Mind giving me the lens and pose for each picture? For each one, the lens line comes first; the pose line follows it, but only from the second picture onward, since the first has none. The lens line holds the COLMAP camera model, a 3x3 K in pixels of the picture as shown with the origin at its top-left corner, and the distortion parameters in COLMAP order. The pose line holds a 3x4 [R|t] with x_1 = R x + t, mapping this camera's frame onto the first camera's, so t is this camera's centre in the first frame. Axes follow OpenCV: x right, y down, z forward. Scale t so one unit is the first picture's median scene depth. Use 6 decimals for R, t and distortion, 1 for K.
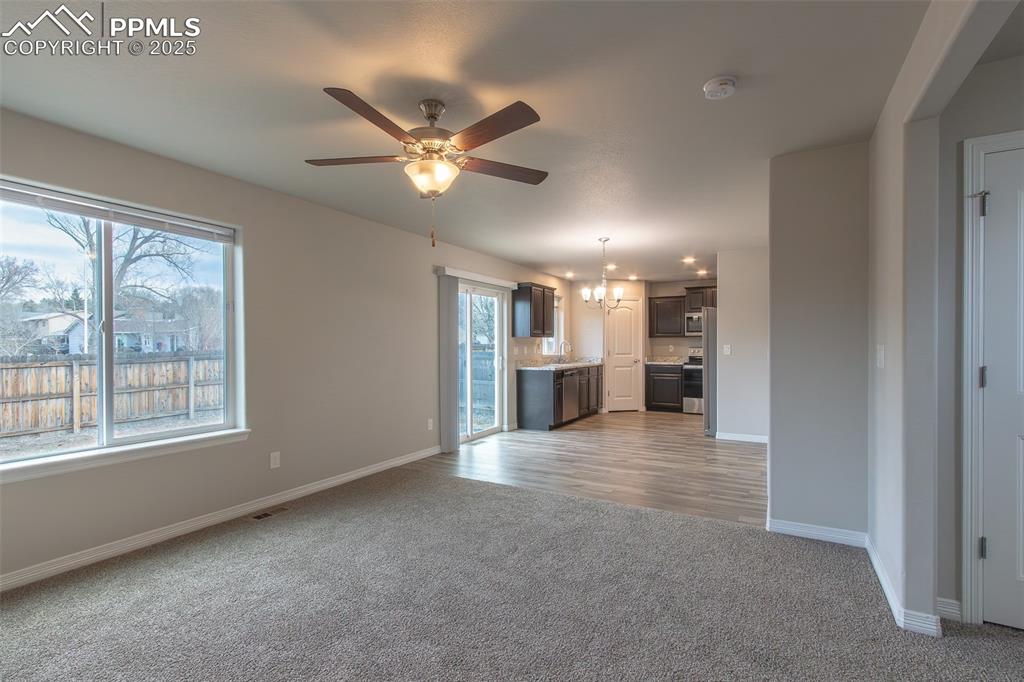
lens RADIAL K [[473.4, 0, 512.0], [0, 473.4, 352.0], [0, 0, 1]] dist [0.004845, -0.000970]
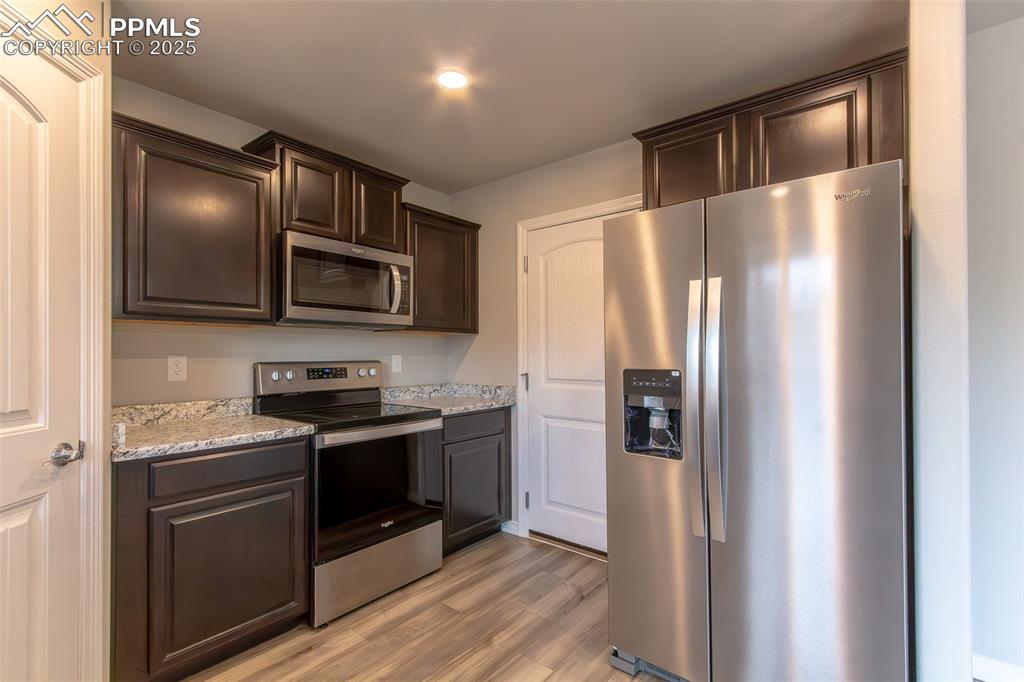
lens RADIAL K [[473.4, 0, 512.0], [0, 473.4, 352.0], [0, 0, 1]] dist [0.004845, -0.000970]
pose [[0.155876, 0.003717, 0.987770, 0.128614], [0.014100, 0.999883, -0.005988, -0.012220], [-0.987676, 0.014861, 0.155805, 0.828835]]
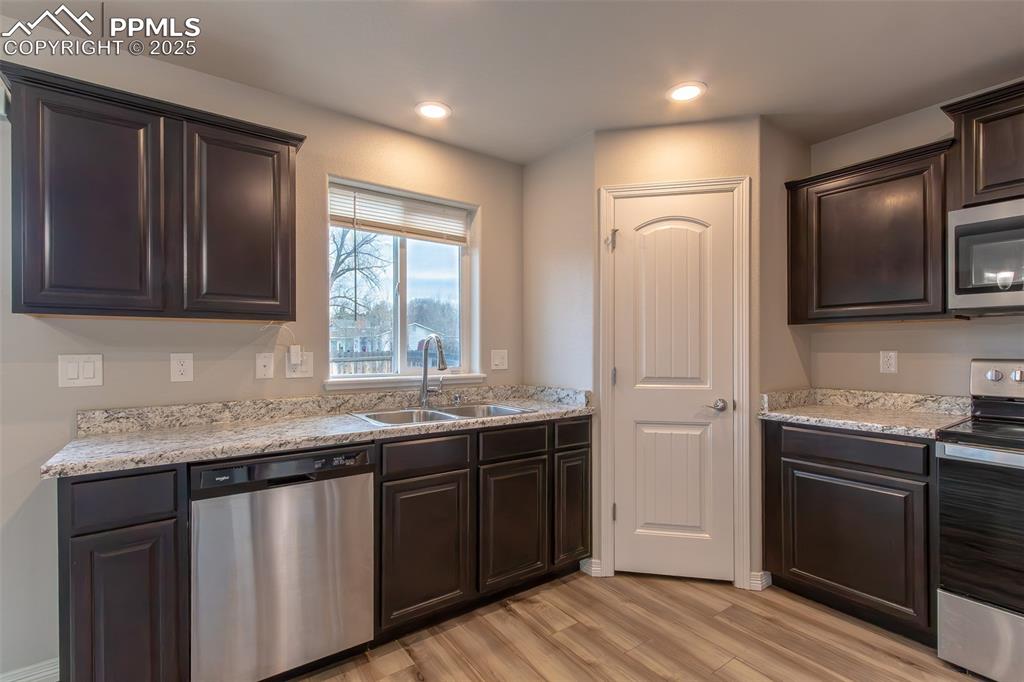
lens RADIAL K [[473.4, 0, 512.0], [0, 473.4, 352.0], [0, 0, 1]] dist [0.004845, -0.000970]
pose [[0.902151, 0.000797, -0.431419, 0.269997], [-0.003369, 0.999981, -0.005199, -0.011293], [0.431407, 0.006144, 0.902137, 0.690094]]
